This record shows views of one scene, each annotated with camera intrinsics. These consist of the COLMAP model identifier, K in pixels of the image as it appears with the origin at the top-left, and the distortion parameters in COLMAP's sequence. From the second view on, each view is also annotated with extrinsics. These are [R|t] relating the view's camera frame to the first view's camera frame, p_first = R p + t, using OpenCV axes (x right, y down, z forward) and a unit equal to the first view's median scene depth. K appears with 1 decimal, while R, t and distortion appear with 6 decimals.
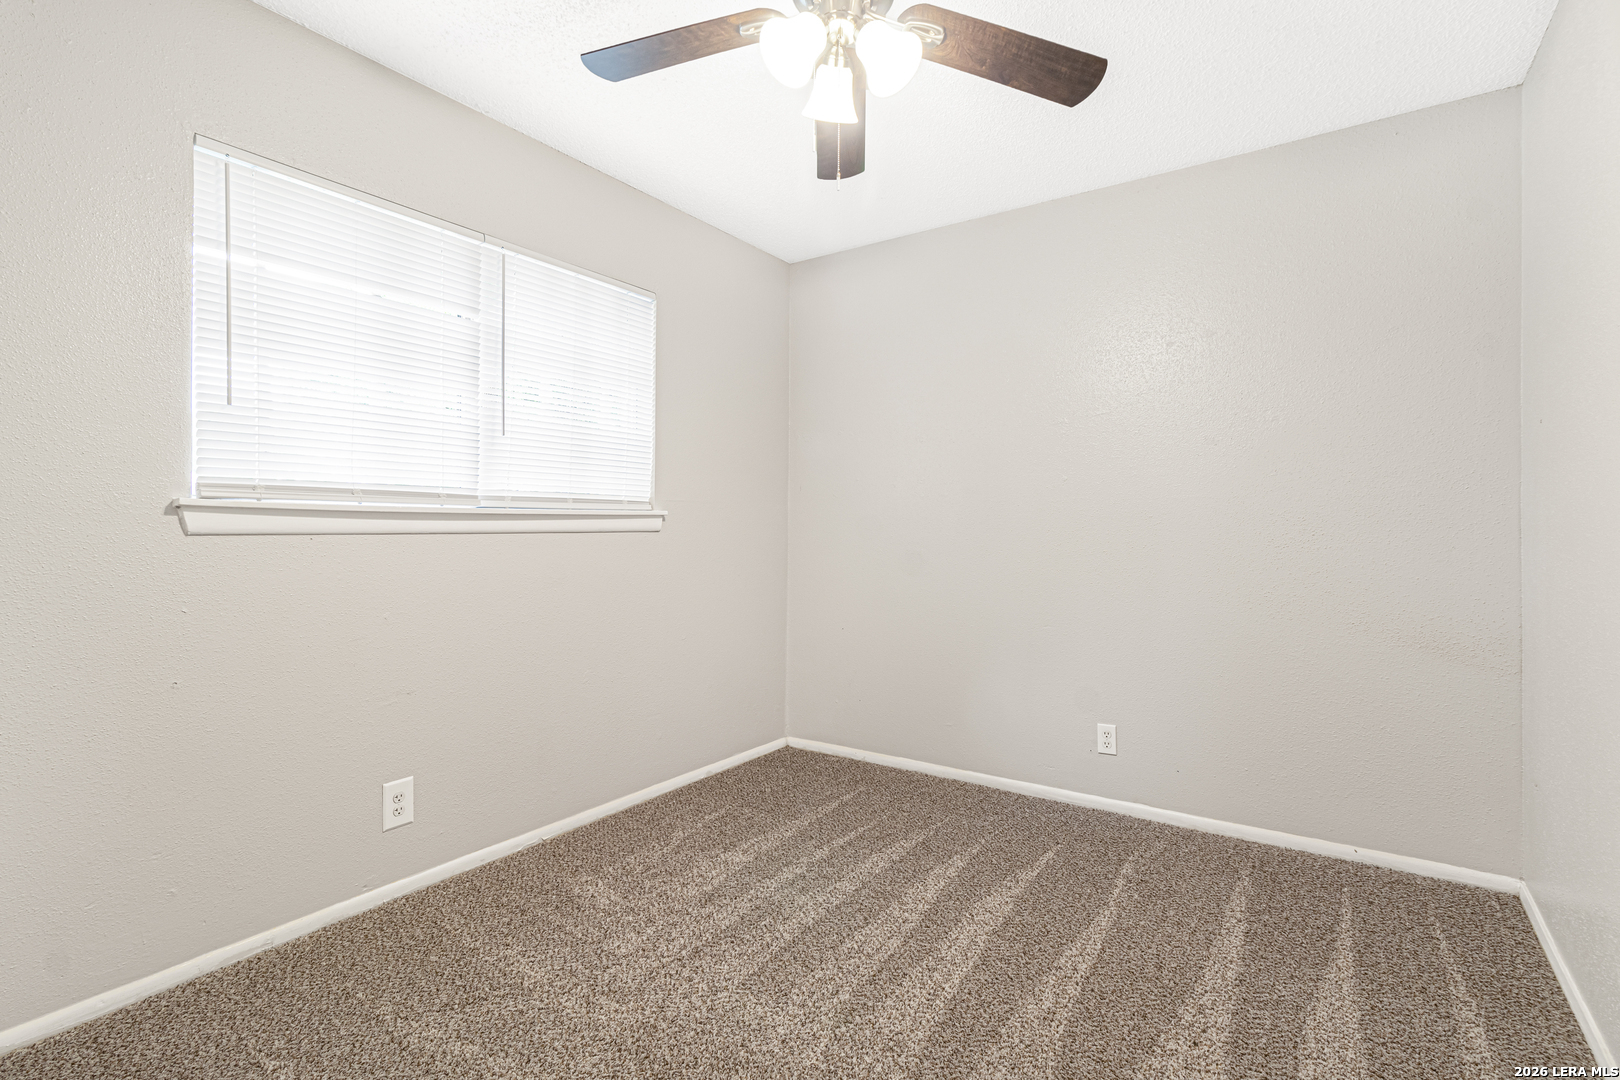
lens RADIAL K [[756.8, 0, 813.2], [0, 756.8, 523.8], [0, 0, 1]] dist [0.011925, 0.000602]
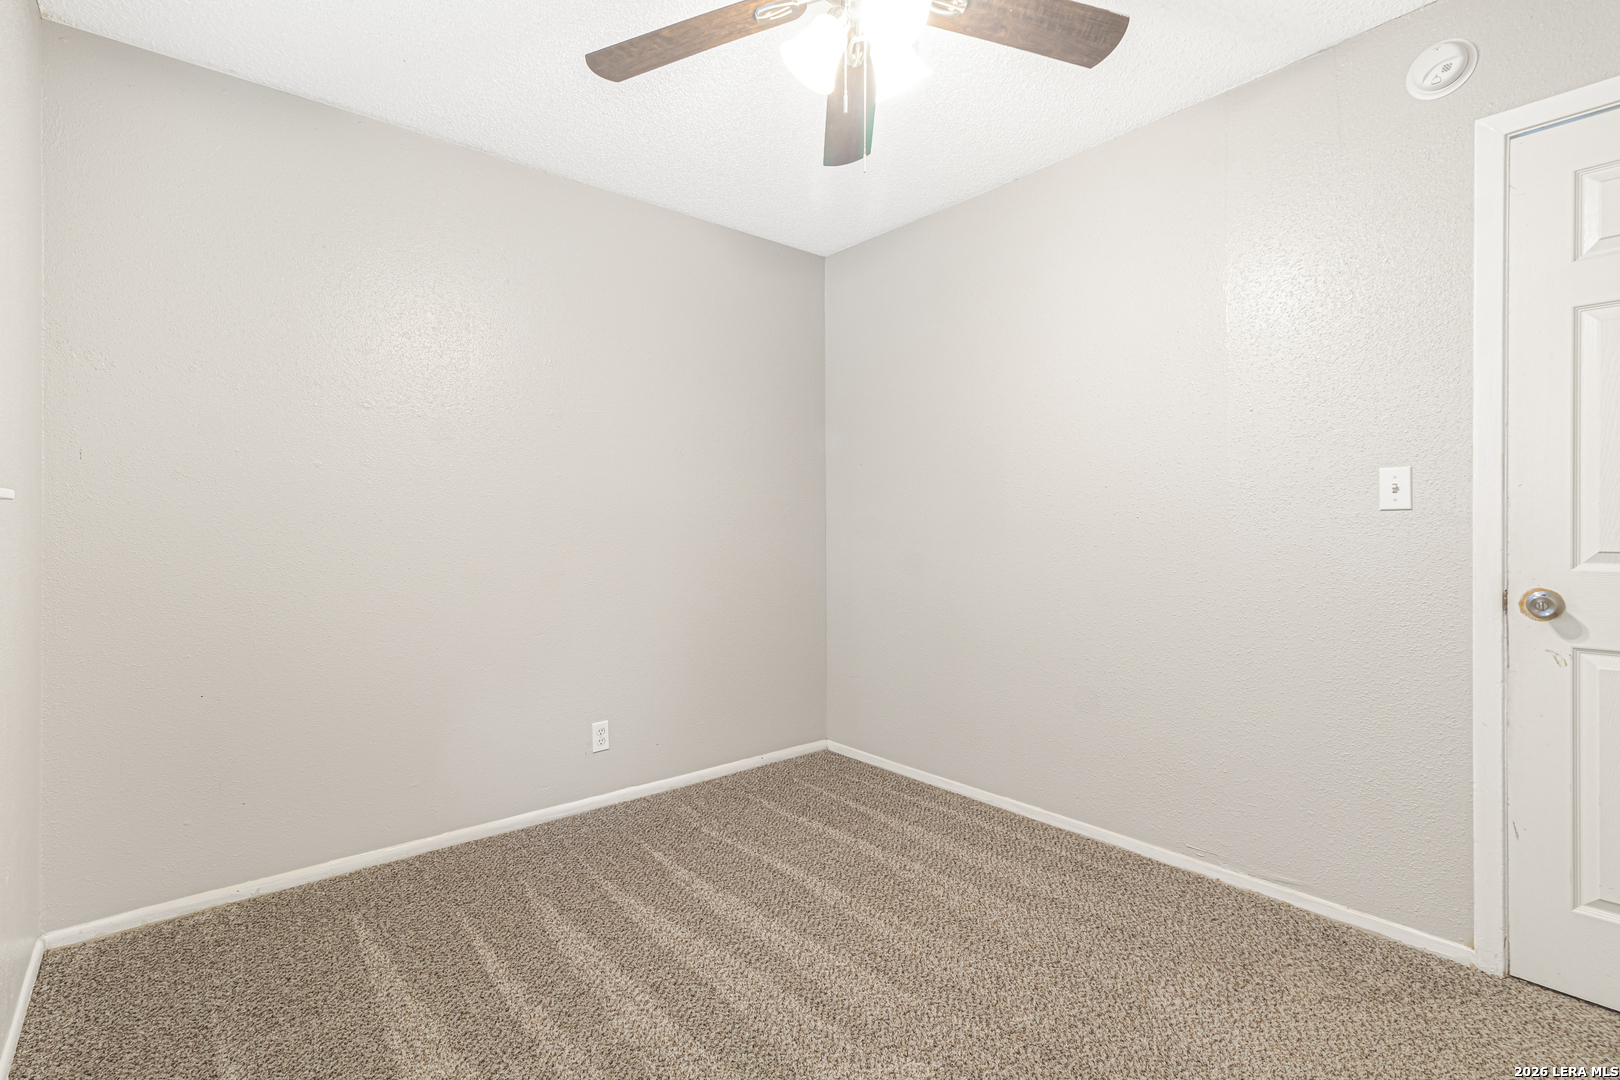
lens RADIAL K [[756.8, 0, 813.2], [0, 756.8, 523.8], [0, 0, 1]] dist [0.011925, 0.000602]
pose [[0.257068, 0.006318, 0.966373, -0.588115], [-0.004779, 0.999975, -0.005266, 0.005203], [-0.966381, -0.003264, 0.257092, 0.530949]]
